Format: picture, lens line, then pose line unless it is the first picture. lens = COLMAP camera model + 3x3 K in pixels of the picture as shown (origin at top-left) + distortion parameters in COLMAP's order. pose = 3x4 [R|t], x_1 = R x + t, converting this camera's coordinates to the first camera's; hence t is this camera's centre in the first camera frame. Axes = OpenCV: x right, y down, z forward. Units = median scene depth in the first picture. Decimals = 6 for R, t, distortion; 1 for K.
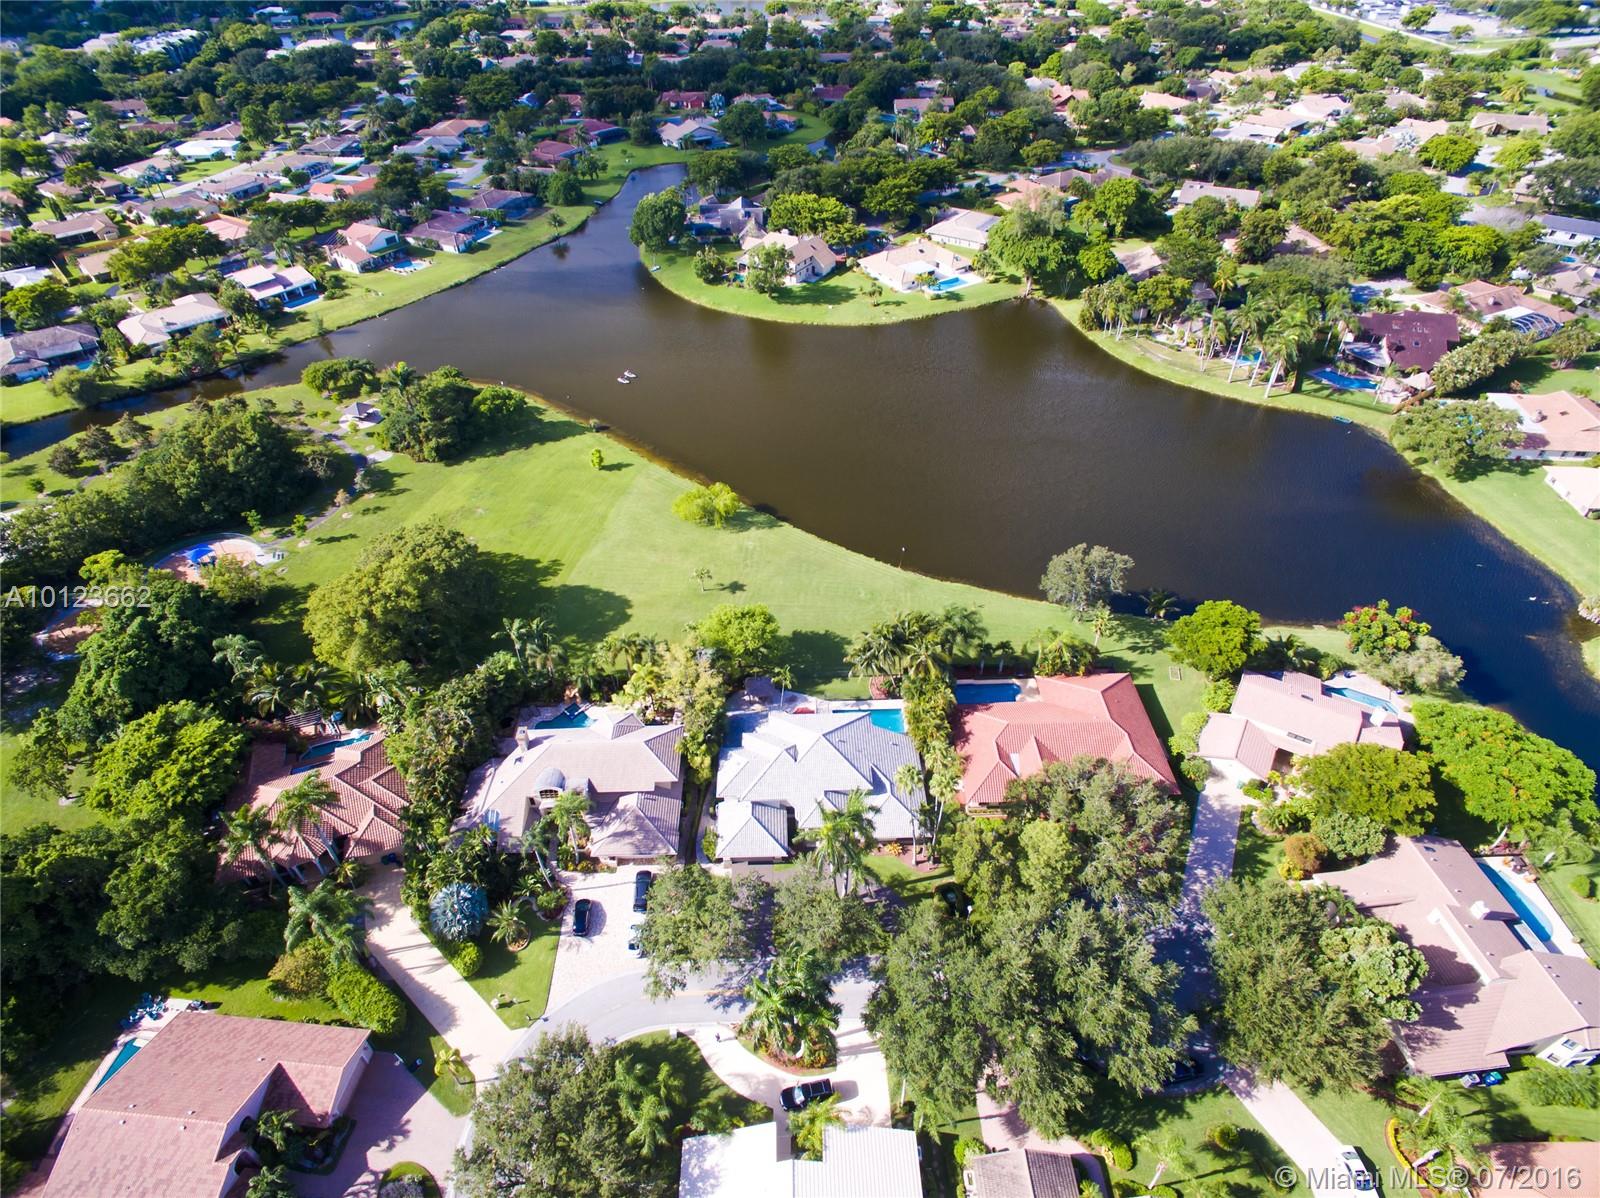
lens RADIAL K [[919.9, 0, 800.0], [0, 919.9, 599.0], [0, 0, 1]] dist [0.000010, 0.001087]
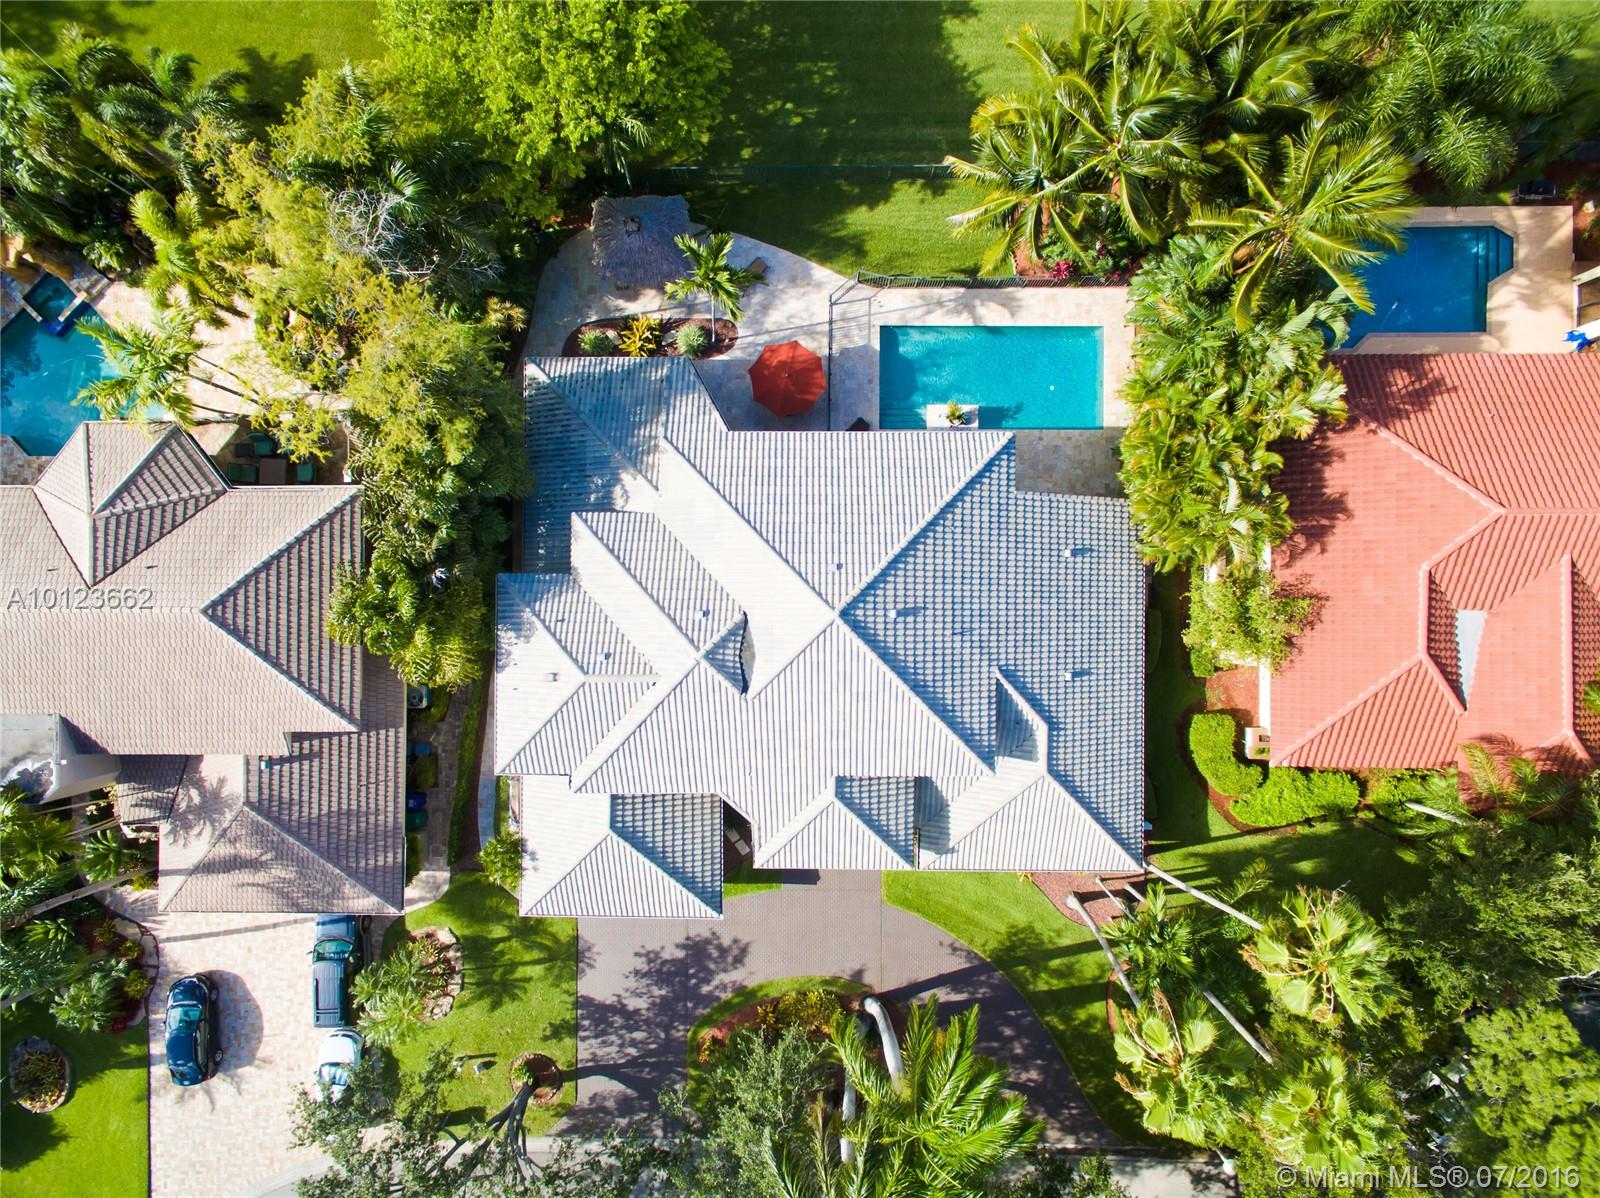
lens RADIAL K [[919.9, 0, 800.0], [0, 919.9, 599.0], [0, 0, 1]] dist [0.000010, 0.001087]
pose [[0.999537, 0.030311, -0.002736, 0.011437], [-0.017260, 0.638621, 0.769328, -0.064868], [0.025067, -0.768924, 0.638849, 0.833047]]
